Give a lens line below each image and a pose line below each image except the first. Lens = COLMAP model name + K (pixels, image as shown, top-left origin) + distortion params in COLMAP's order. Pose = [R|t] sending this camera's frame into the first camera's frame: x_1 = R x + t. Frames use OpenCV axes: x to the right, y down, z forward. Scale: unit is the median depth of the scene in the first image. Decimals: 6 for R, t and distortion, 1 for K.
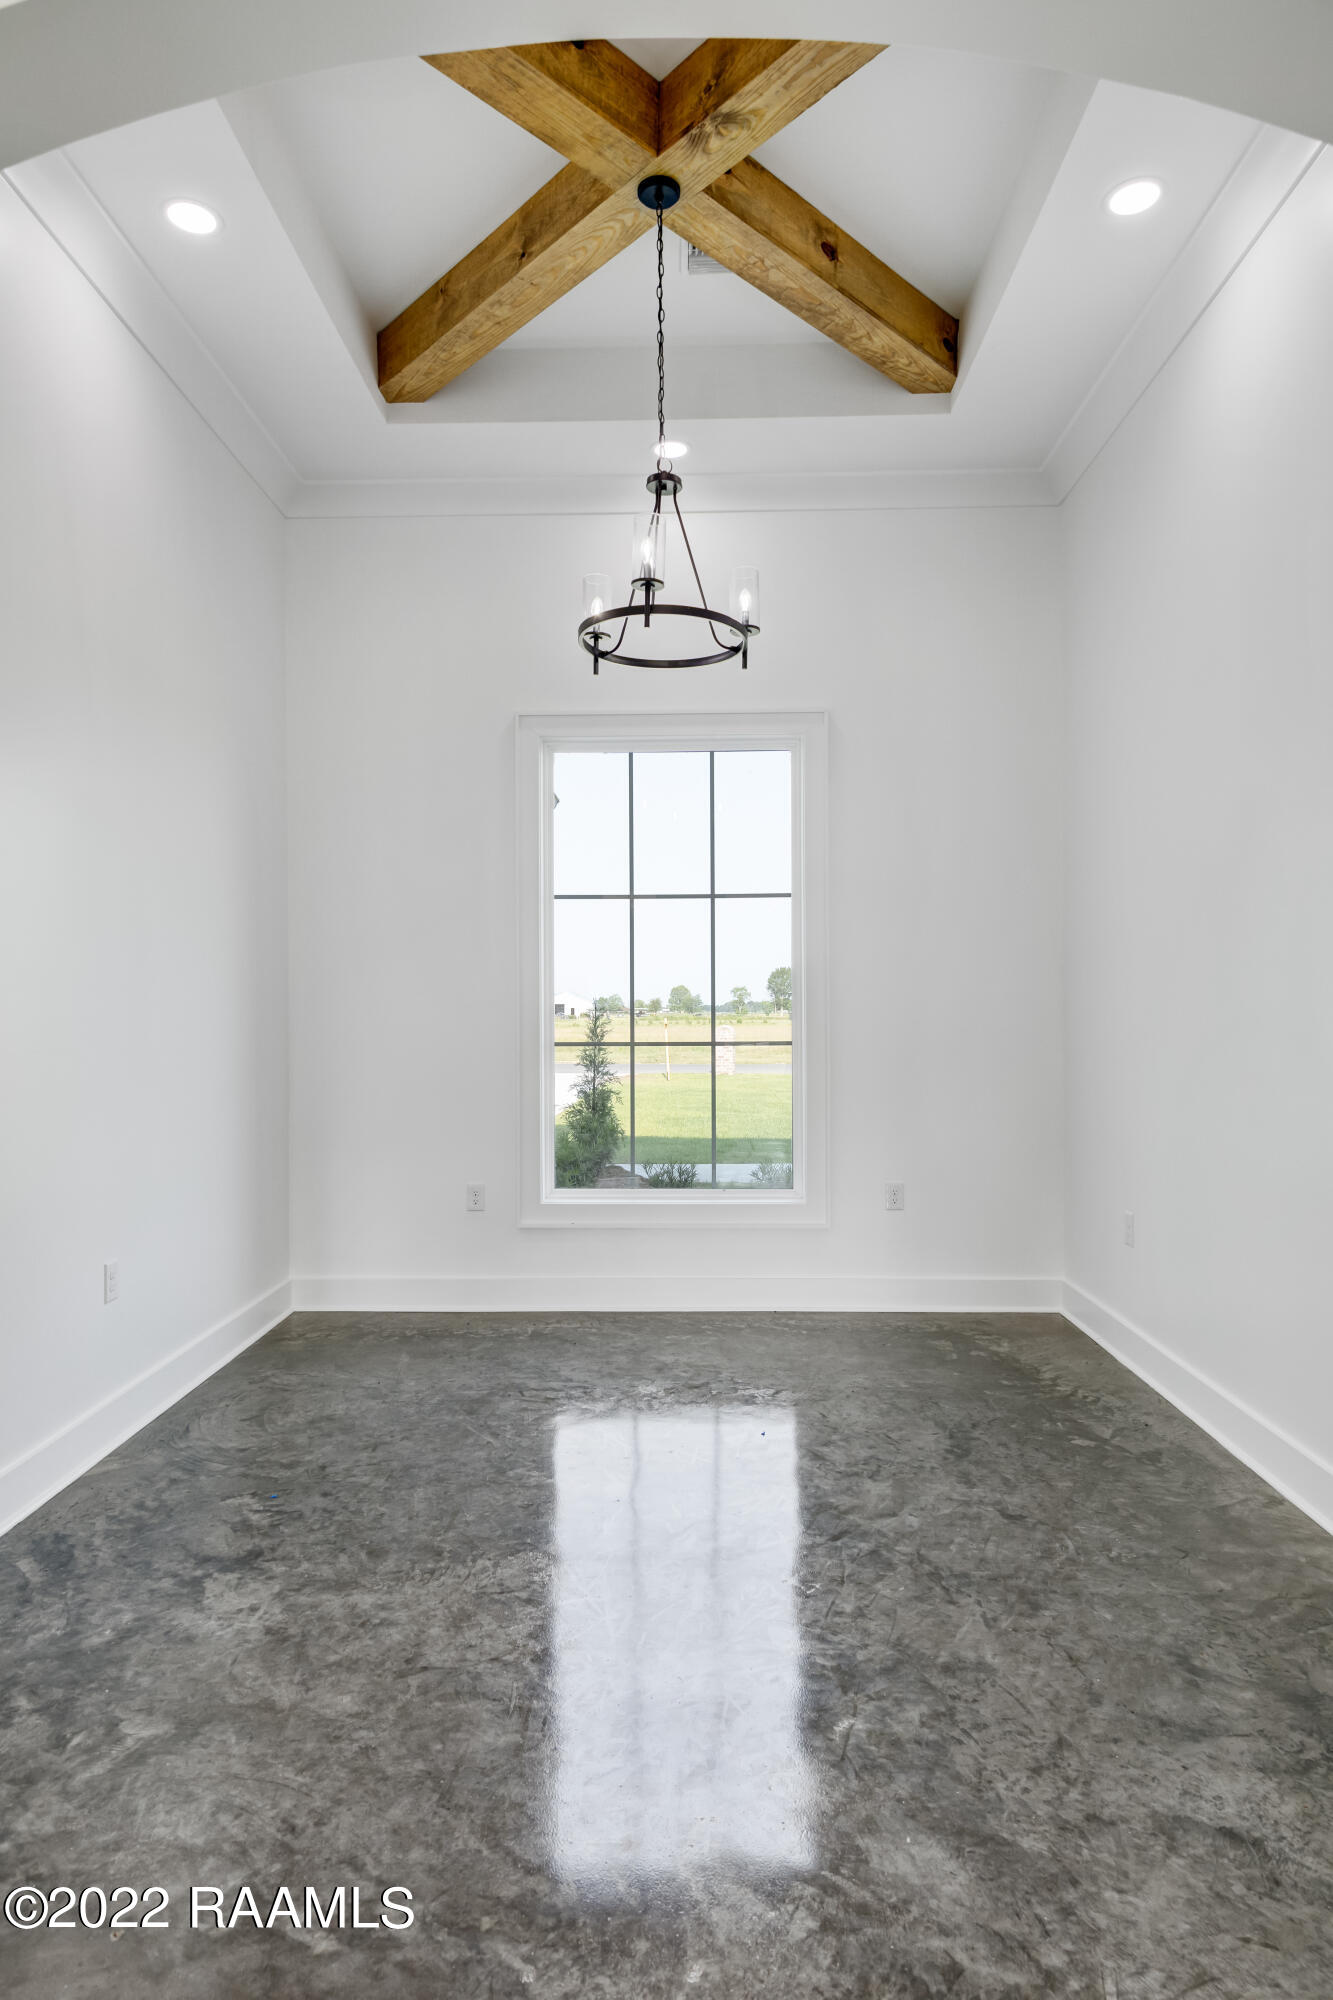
lens RADIAL K [[1190.2, 0, 666.5], [0, 1190.2, 1000.0], [0, 0, 1]] dist [0.017599, -0.002306]
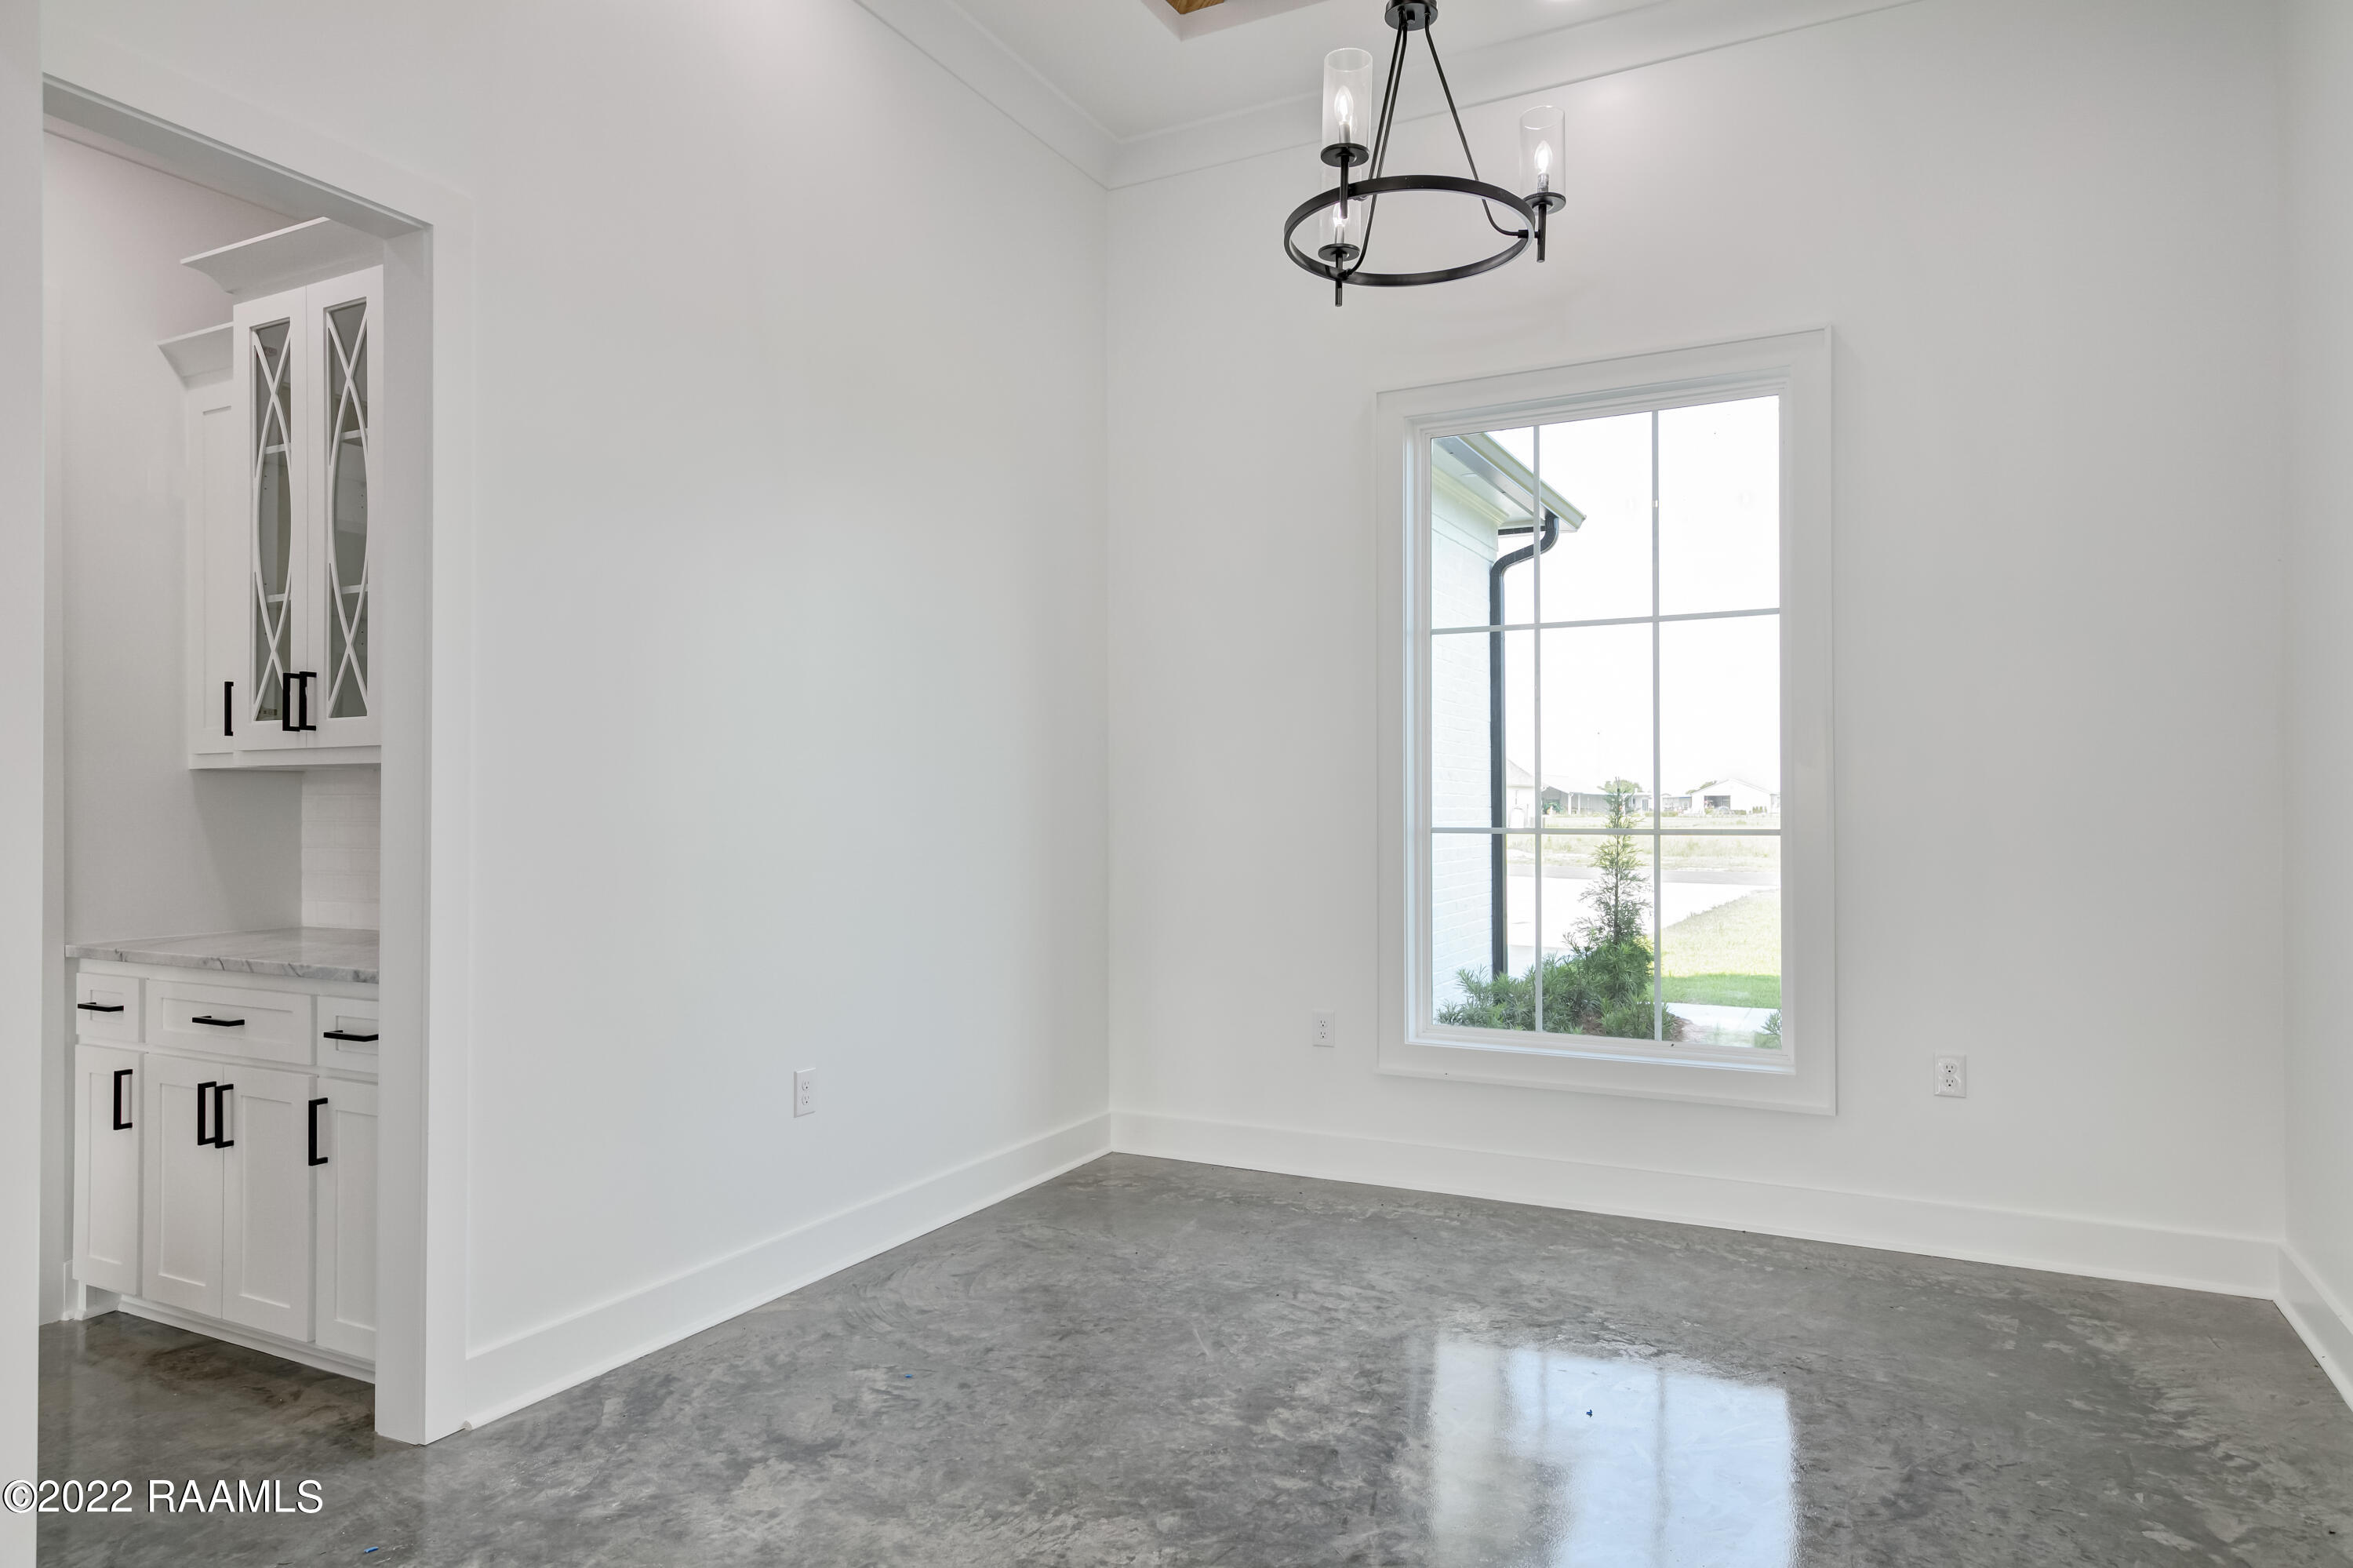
lens RADIAL K [[1435.8, 0, 1173.4], [0, 1435.8, 791.1], [0, 0, 1]] dist [0.024729, -0.011215]
pose [[0.894679, -0.003738, -0.446694, 0.230799], [0.003573, 0.999993, -0.001211, 0.018145], [0.446695, -0.000512, 0.894686, 0.177572]]
